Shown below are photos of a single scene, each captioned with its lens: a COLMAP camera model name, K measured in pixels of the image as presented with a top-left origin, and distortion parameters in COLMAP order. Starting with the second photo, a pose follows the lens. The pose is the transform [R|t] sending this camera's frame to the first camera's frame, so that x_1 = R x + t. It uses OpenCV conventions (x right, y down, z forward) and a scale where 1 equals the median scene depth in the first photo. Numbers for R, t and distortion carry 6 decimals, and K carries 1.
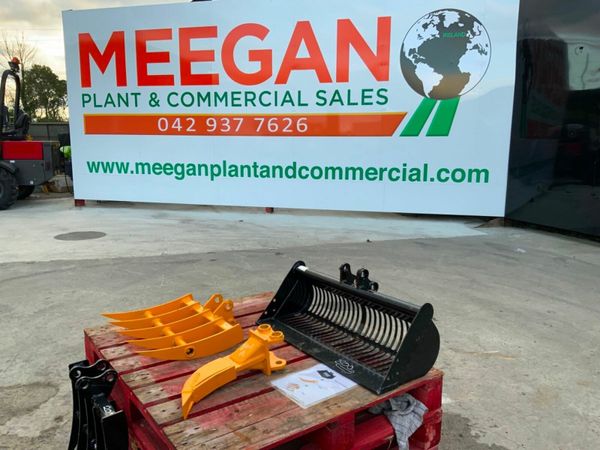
lens RADIAL K [[488.7, 0, 300.0], [0, 488.7, 225.0], [0, 0, 1]] dist [0.070639, -0.154390]
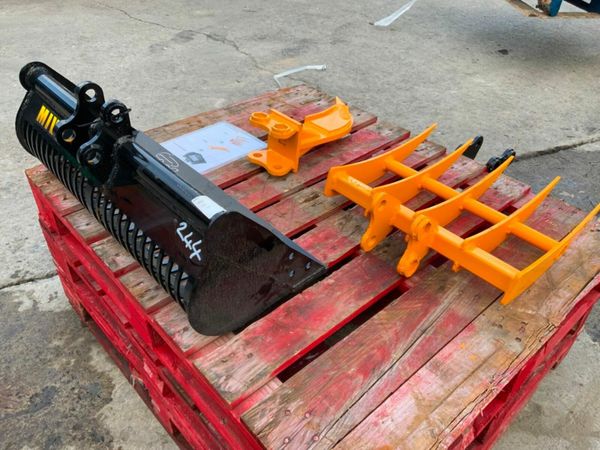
lens RADIAL K [[495.3, 0, 300.0], [0, 495.3, 225.0], [0, 0, 1]] dist [0.078431, -0.160509]
pose [[-0.992974, 0.030929, -0.114217, -0.013800], [-0.063171, 0.677625, 0.732689, -0.158230], [0.100058, 0.734757, -0.670911, 1.238651]]
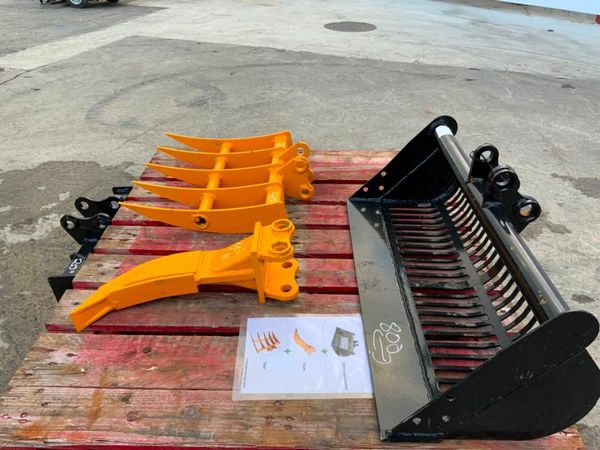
lens RADIAL K [[495.3, 0, 300.0], [0, 495.3, 225.0], [0, 0, 1]] dist [0.078431, -0.160509]
pose [[0.799514, 0.316078, -0.510756, 0.196264], [-0.101266, 0.909103, 0.404076, -0.025780], [0.592049, -0.271342, 0.758848, 0.449453]]
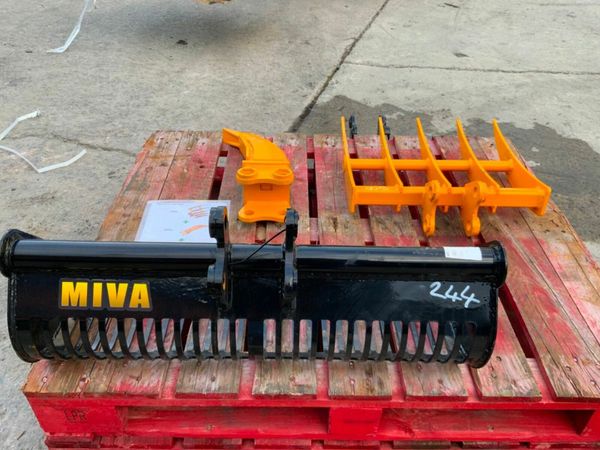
lens RADIAL K [[495.3, 0, 300.0], [0, 495.3, 225.0], [0, 0, 1]] dist [0.078431, -0.160509]
pose [[-0.582202, 0.471925, -0.662063, 0.294982], [-0.169049, 0.726241, 0.666330, -0.137959], [0.795275, 0.499860, -0.343041, 1.013494]]
